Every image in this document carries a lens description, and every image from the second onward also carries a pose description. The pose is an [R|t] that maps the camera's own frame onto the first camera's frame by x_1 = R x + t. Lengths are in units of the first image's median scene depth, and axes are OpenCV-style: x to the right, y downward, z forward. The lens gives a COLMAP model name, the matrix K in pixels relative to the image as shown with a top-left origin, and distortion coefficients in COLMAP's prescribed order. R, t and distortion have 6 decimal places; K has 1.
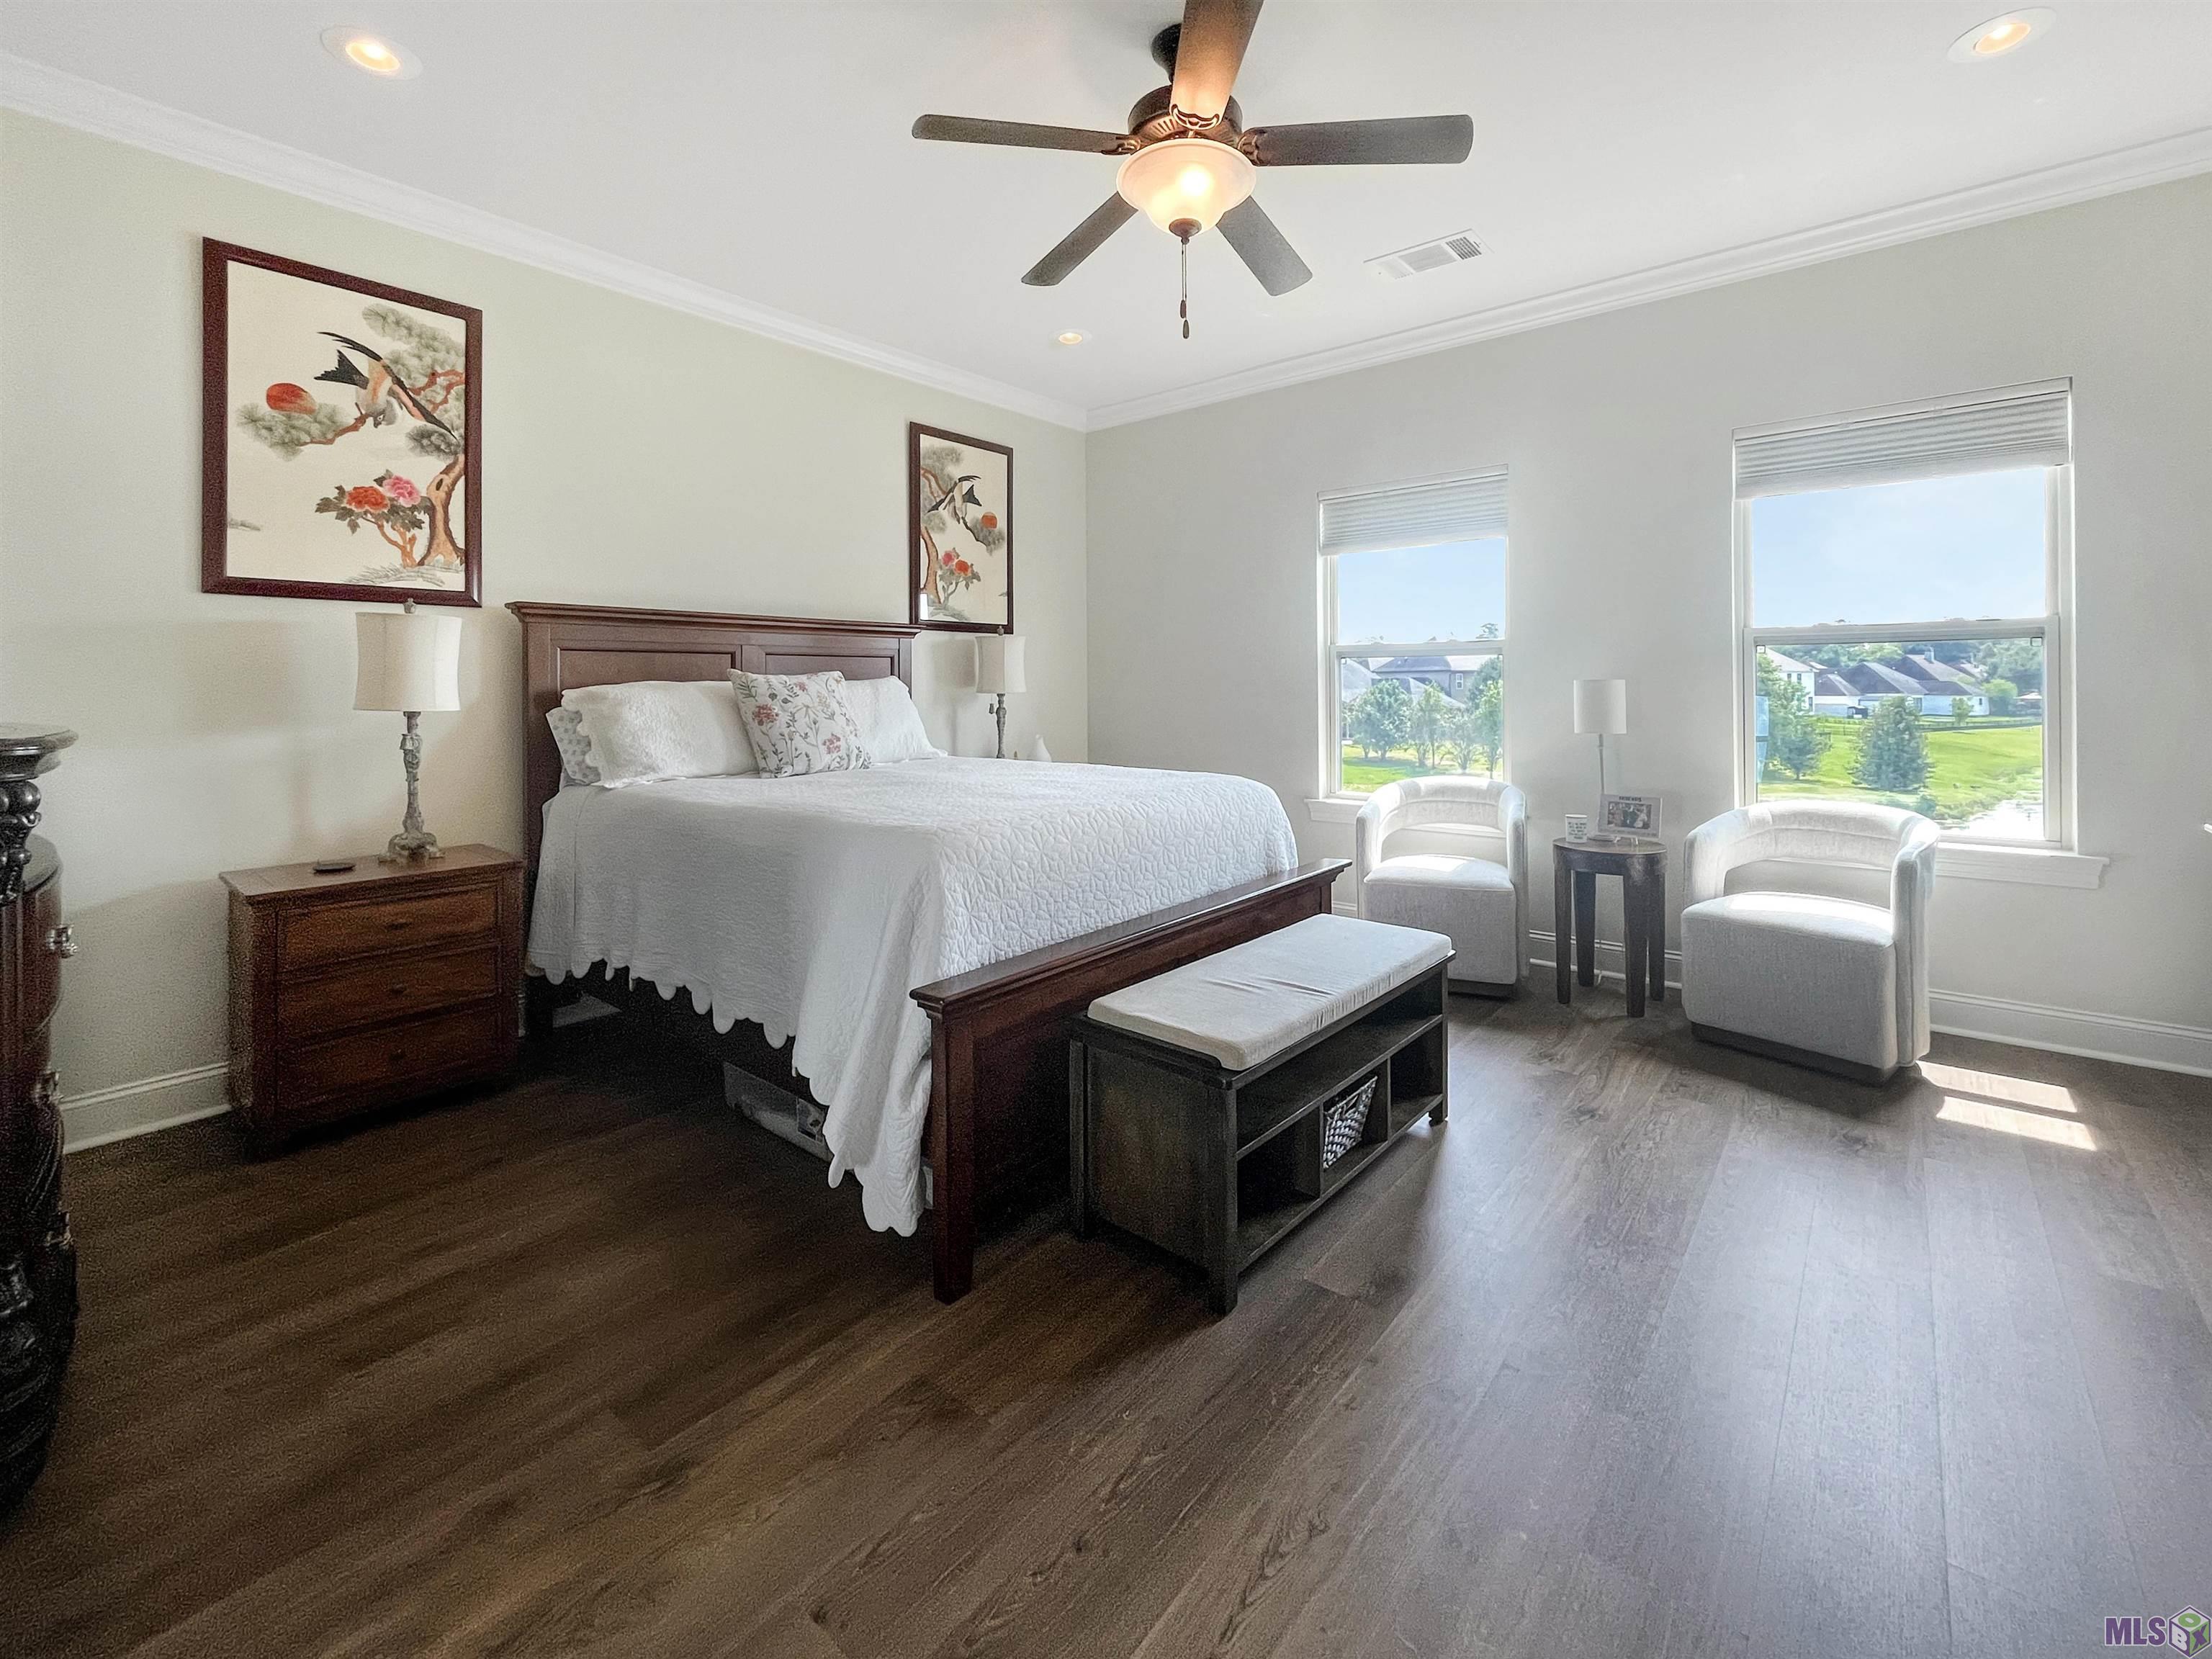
lens RADIAL K [[913.4, 0, 1116.0], [0, 913.4, 805.7], [0, 0, 1]] dist [-0.004315, -0.000376]
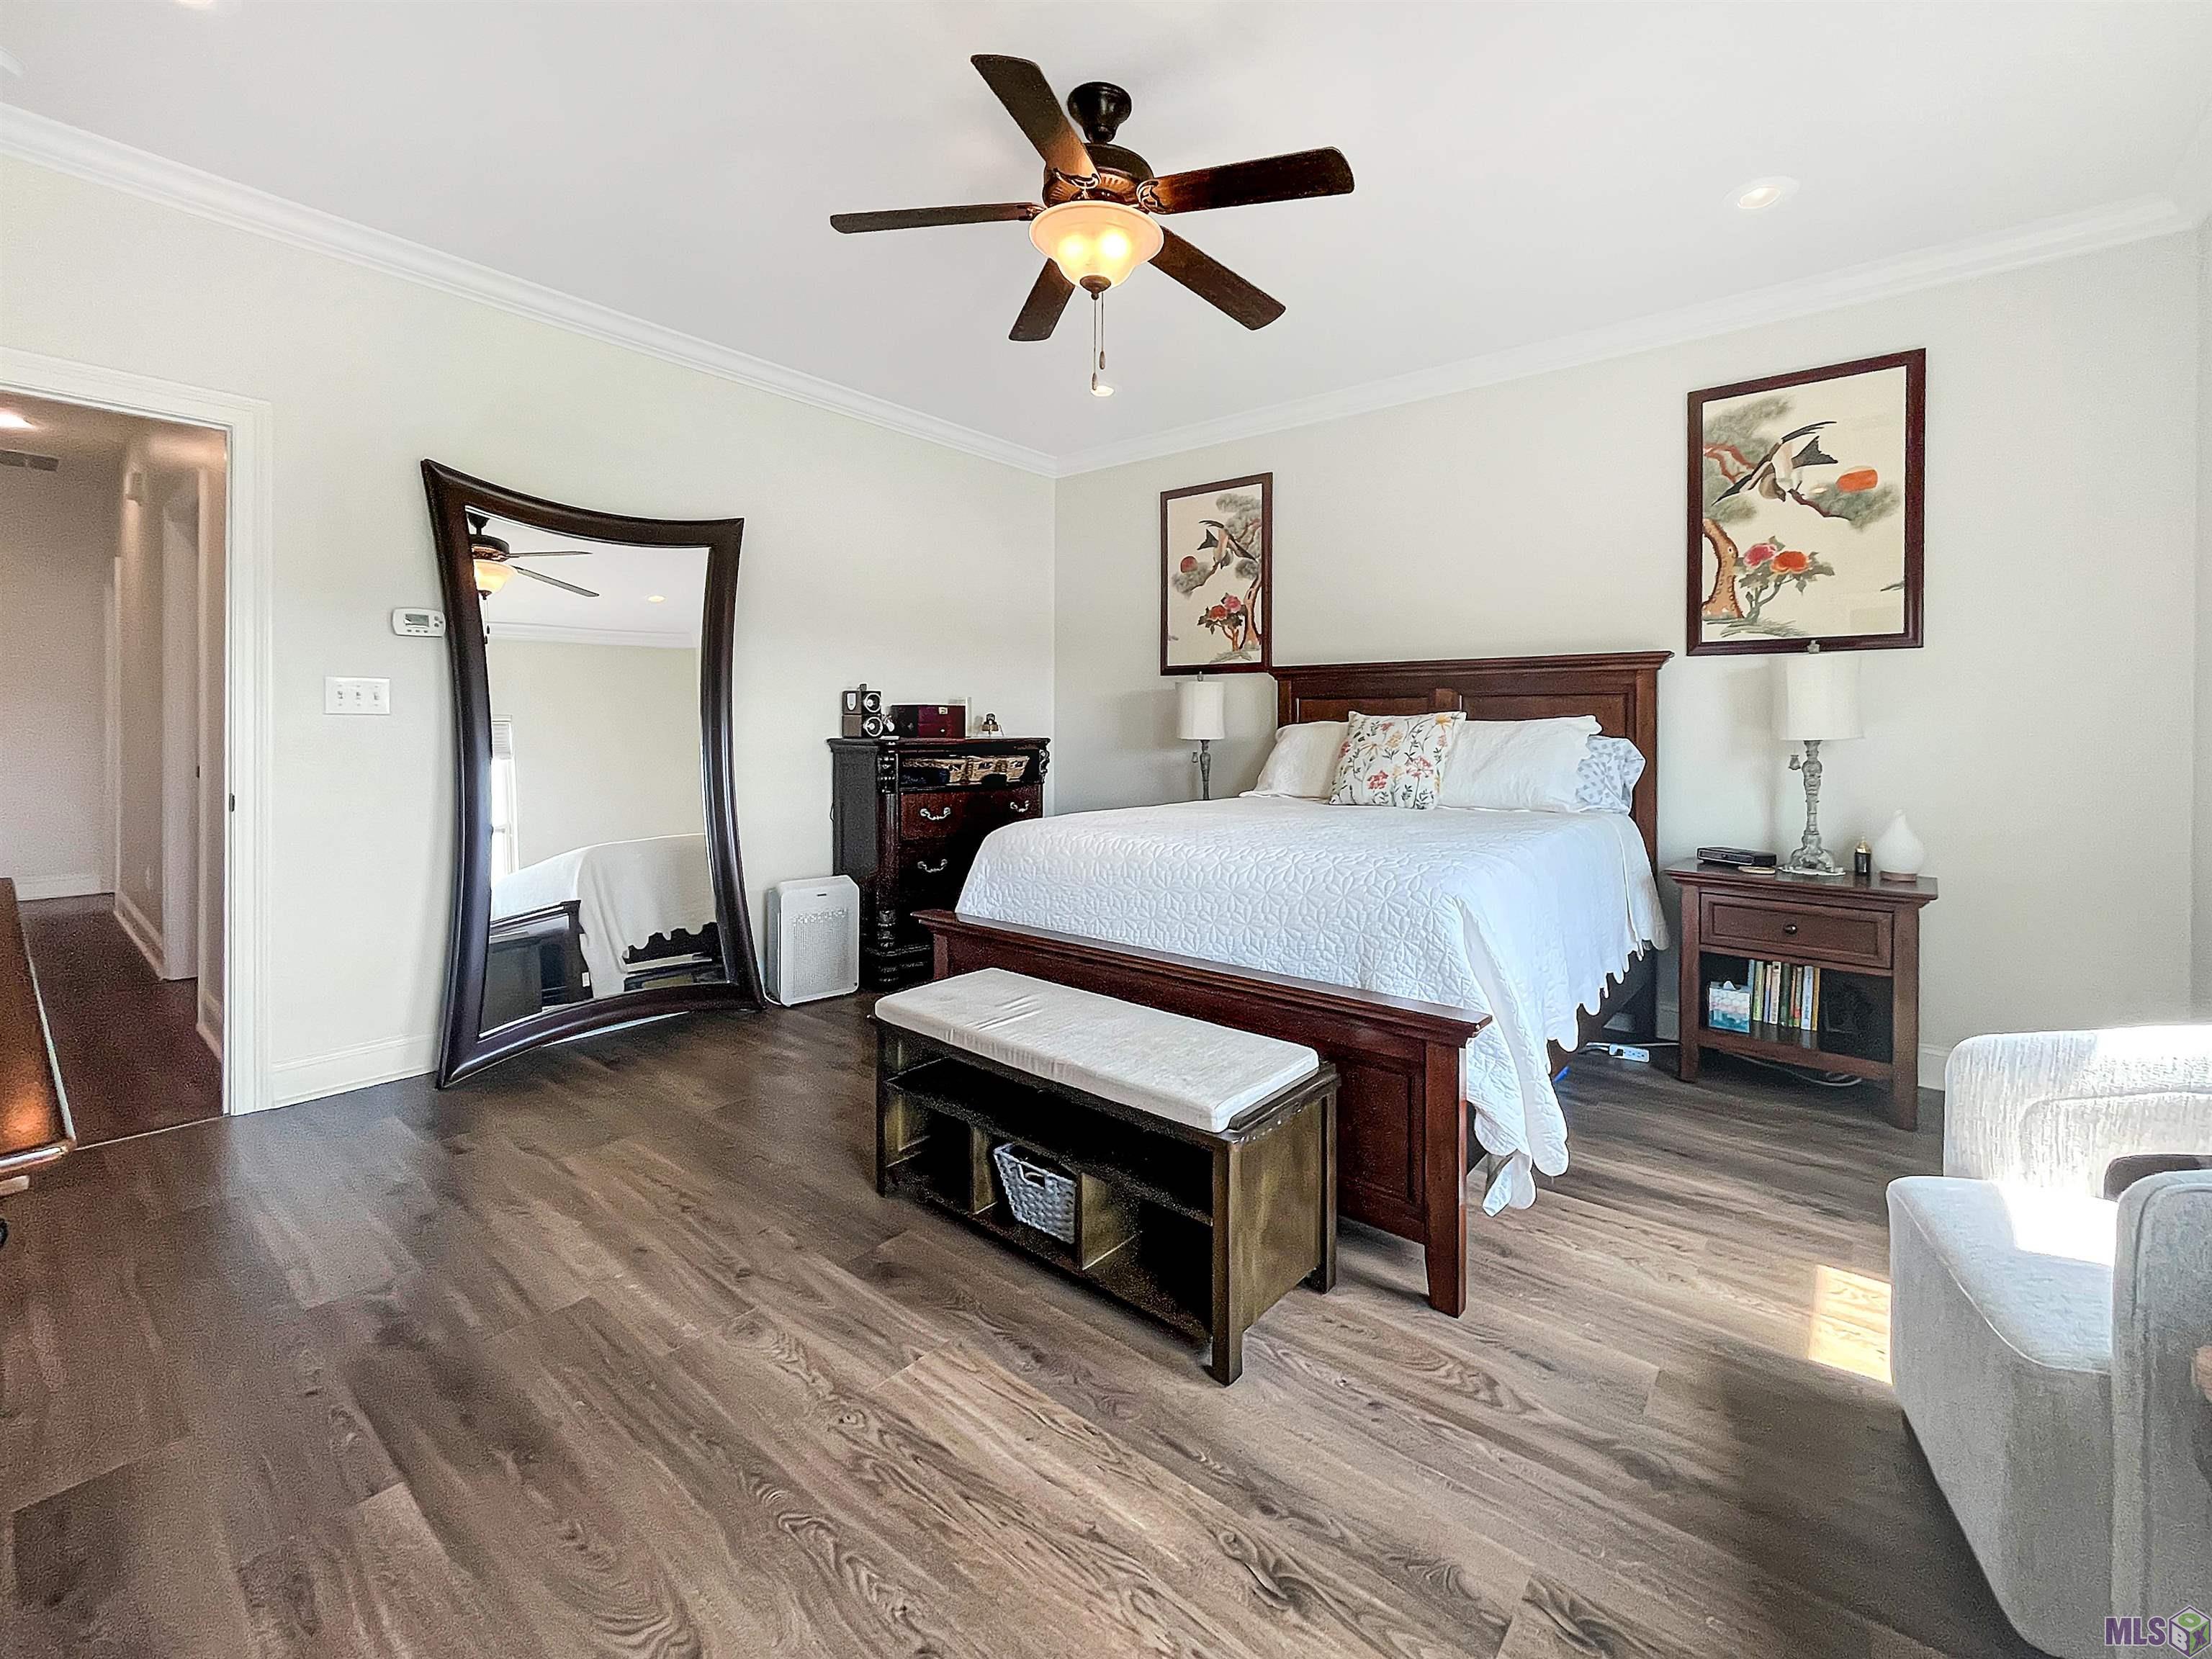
lens RADIAL K [[913.4, 0, 1115.6], [0, 913.4, 851.8], [0, 0, 1]] dist [-0.004315, -0.000376]
pose [[0.031676, 0.139231, -0.989753, 0.853062], [-0.137207, 0.981481, 0.133676, -0.098658], [0.990036, 0.131567, 0.050193, 0.748688]]
